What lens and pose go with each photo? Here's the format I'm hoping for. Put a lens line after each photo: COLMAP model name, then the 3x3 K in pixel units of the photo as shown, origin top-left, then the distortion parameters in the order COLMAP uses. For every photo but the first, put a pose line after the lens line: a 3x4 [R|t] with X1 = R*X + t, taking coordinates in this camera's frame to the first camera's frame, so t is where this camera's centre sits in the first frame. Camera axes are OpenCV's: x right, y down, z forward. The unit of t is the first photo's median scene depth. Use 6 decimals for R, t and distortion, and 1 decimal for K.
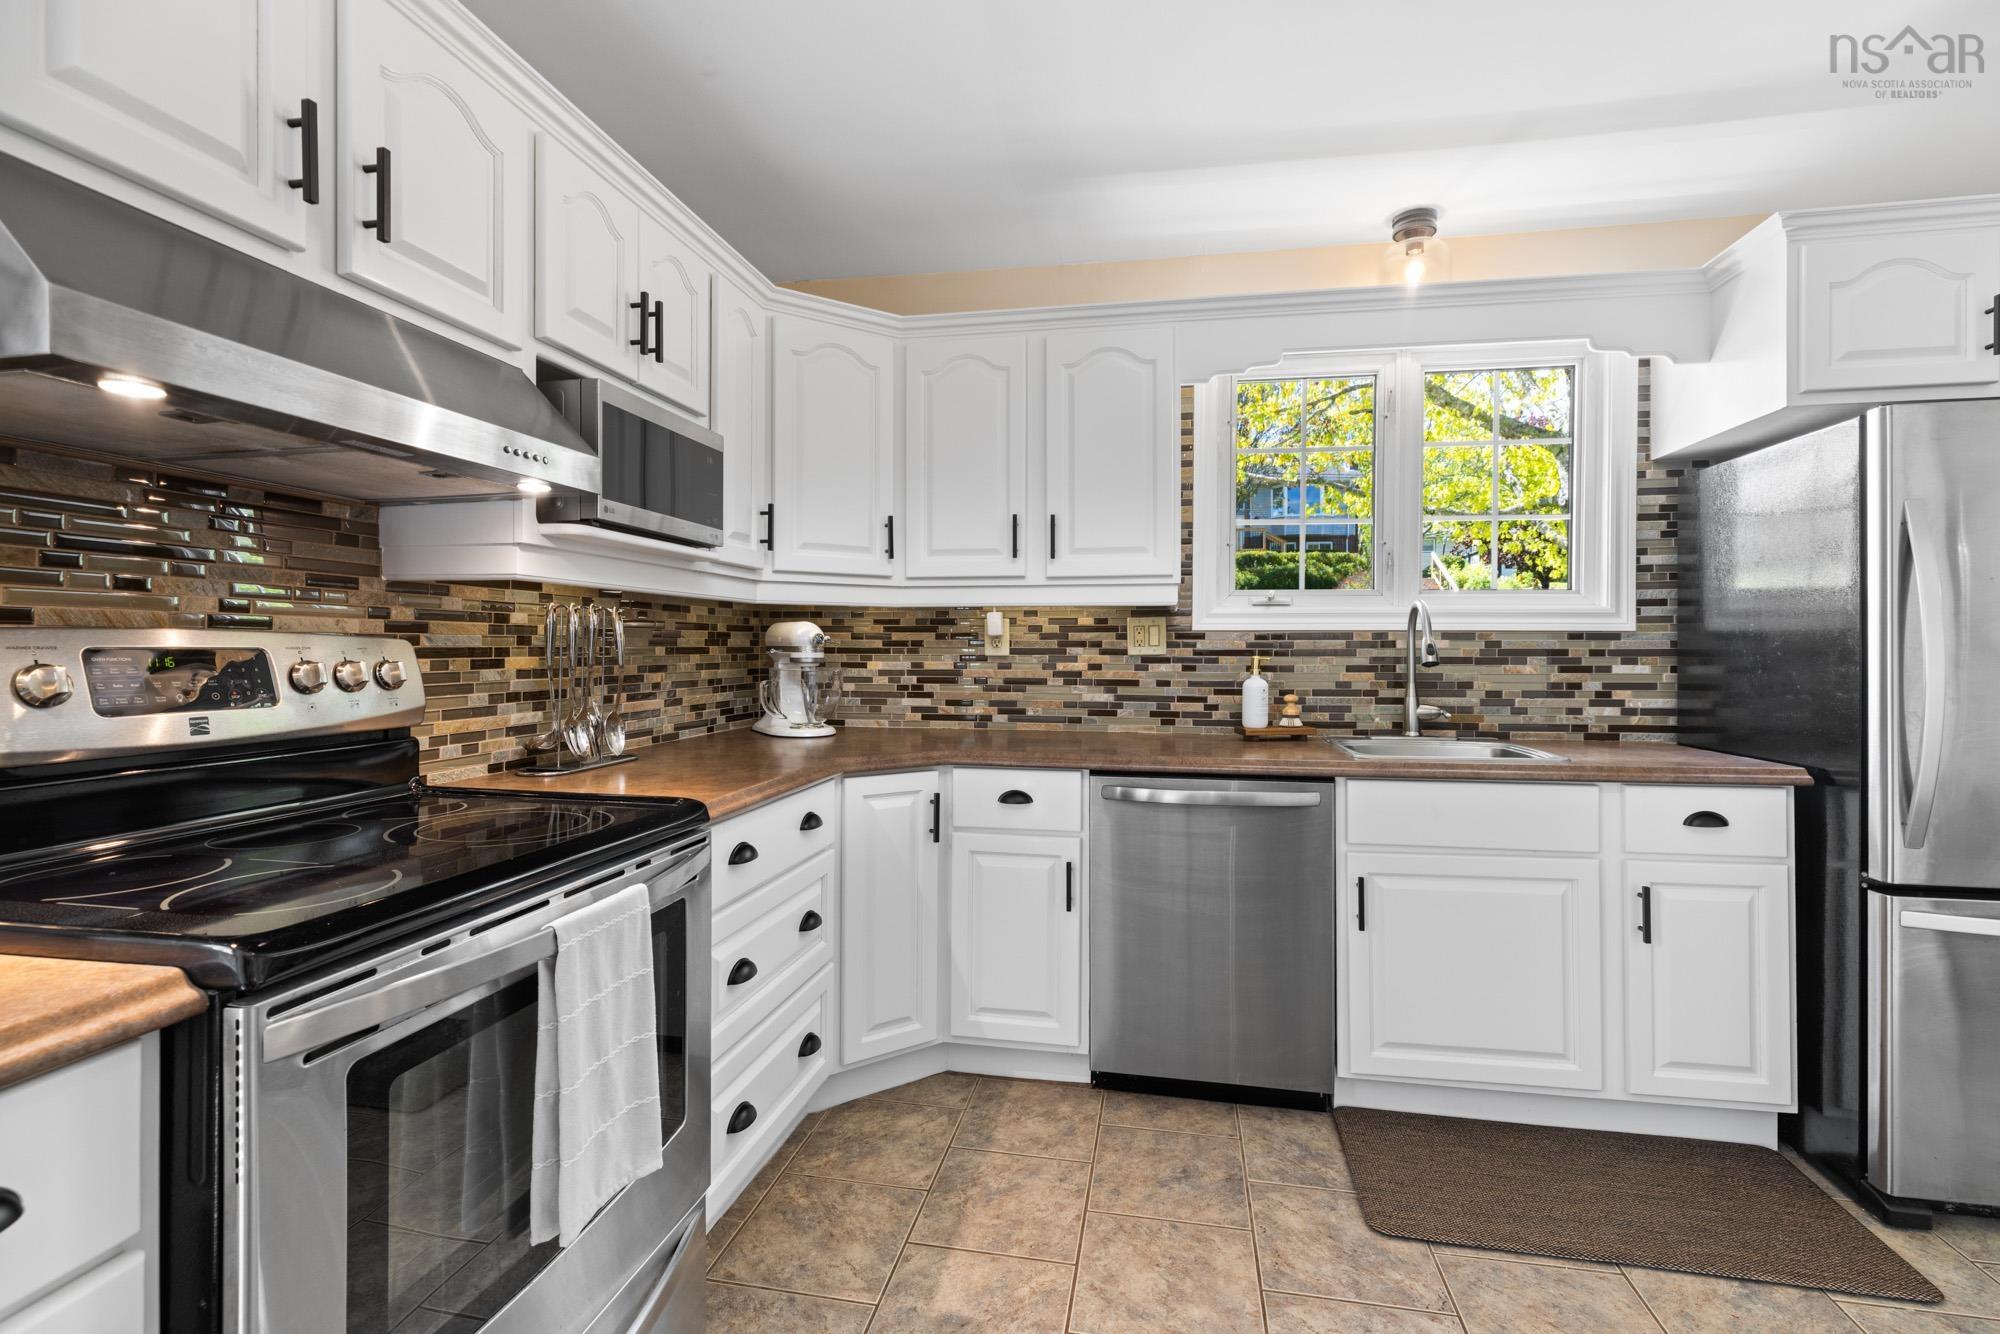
lens RADIAL K [[904.4, 0, 1005.4], [0, 904.4, 644.5], [0, 0, 1]] dist [0.003156, 0.000828]
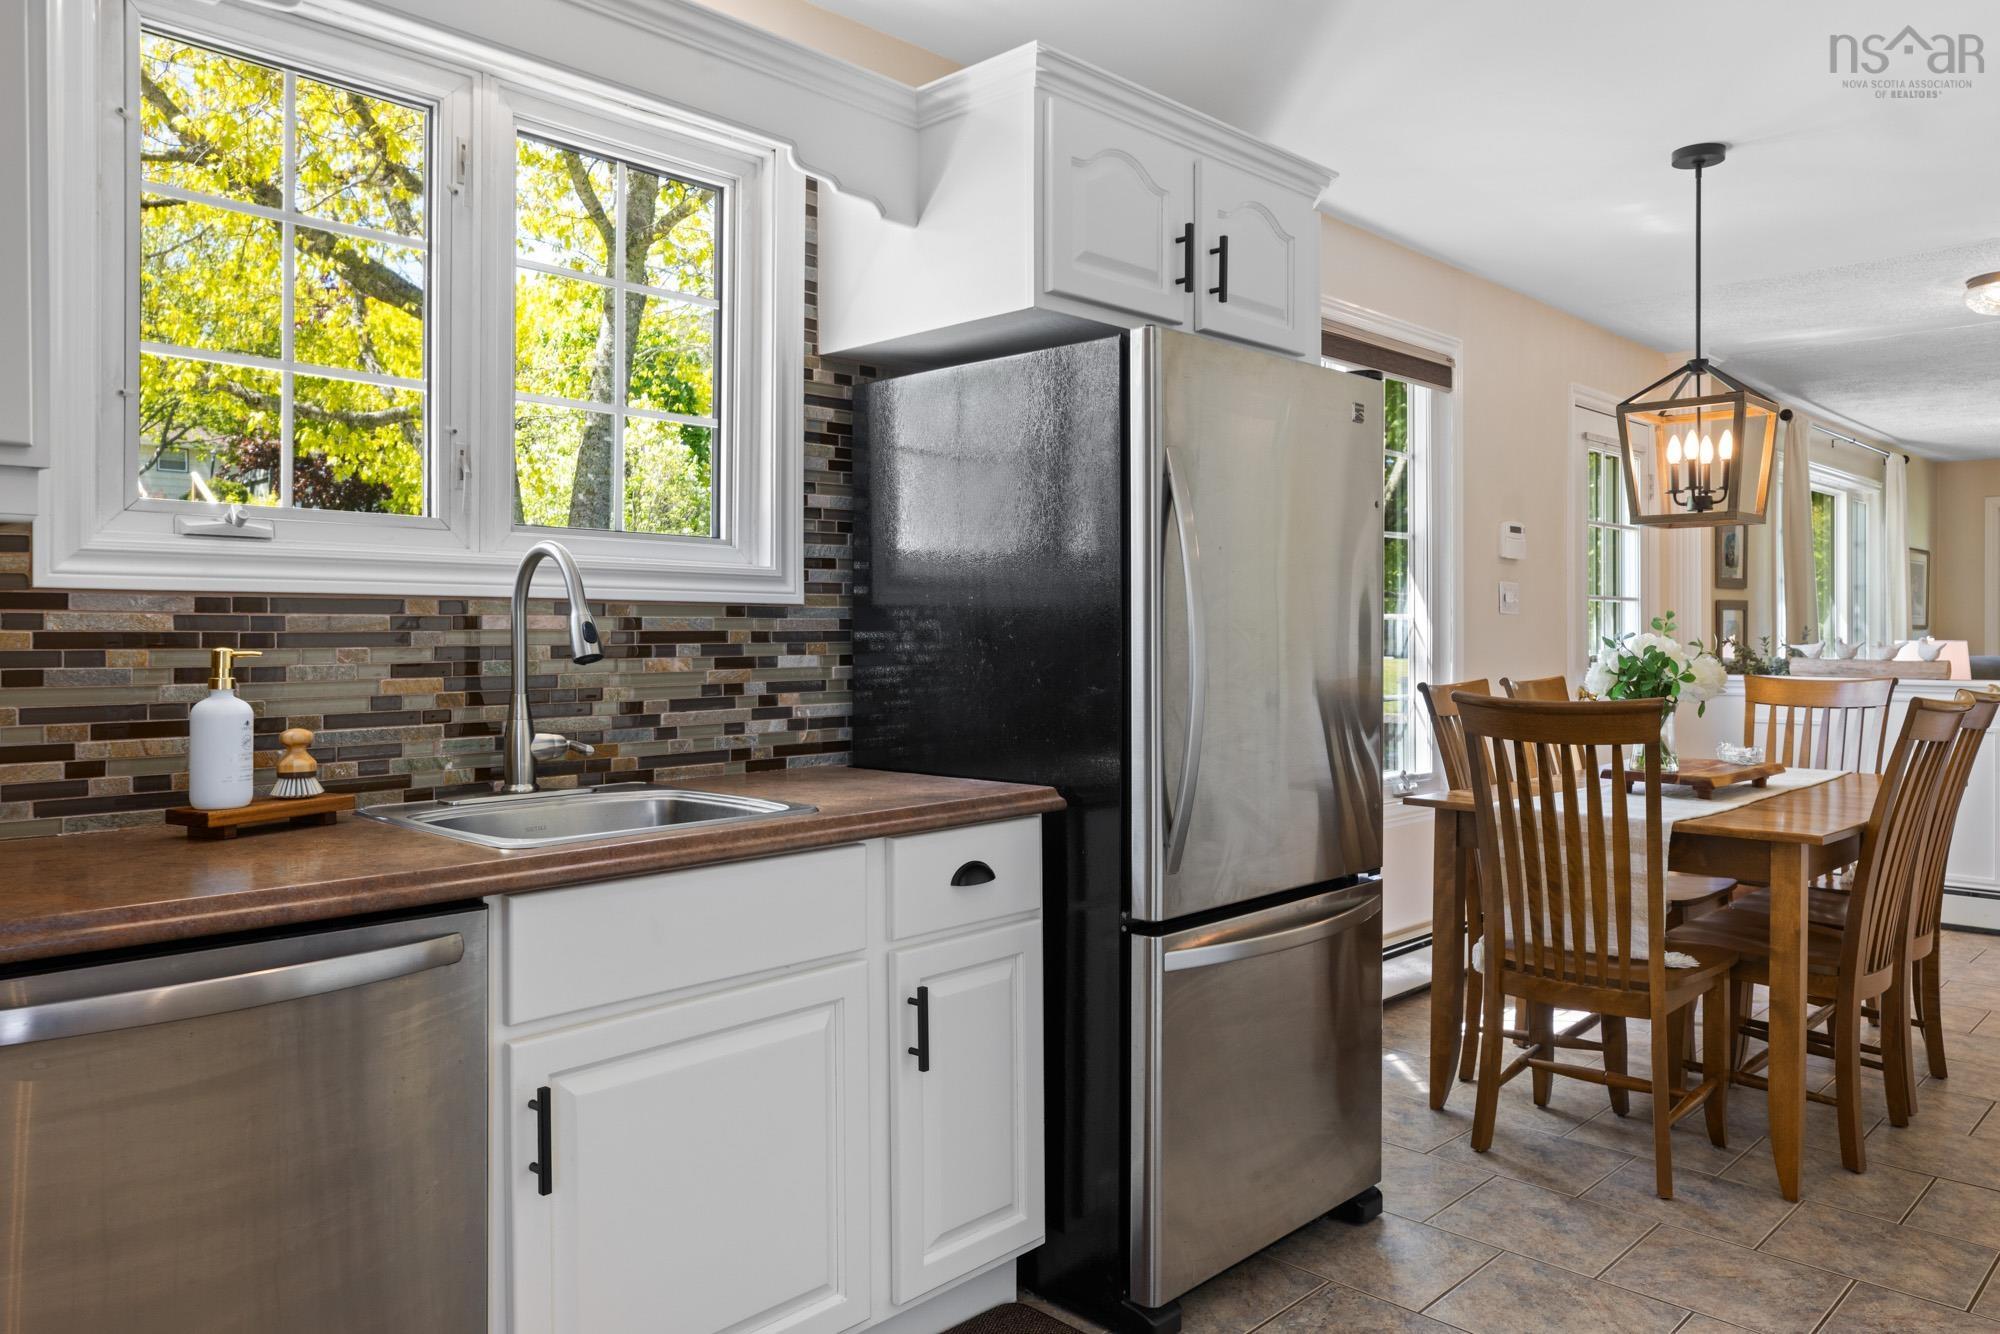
lens RADIAL K [[1398.5, 0, 1021.7], [0, 1398.5, 639.7], [0, 0, 1]] dist [0.007512, 0.003027]
pose [[0.552259, -0.006051, 0.833651, -0.091567], [-0.002847, 0.999954, 0.009144, 0.001609], [-0.833668, -0.007423, 0.552216, 0.310368]]
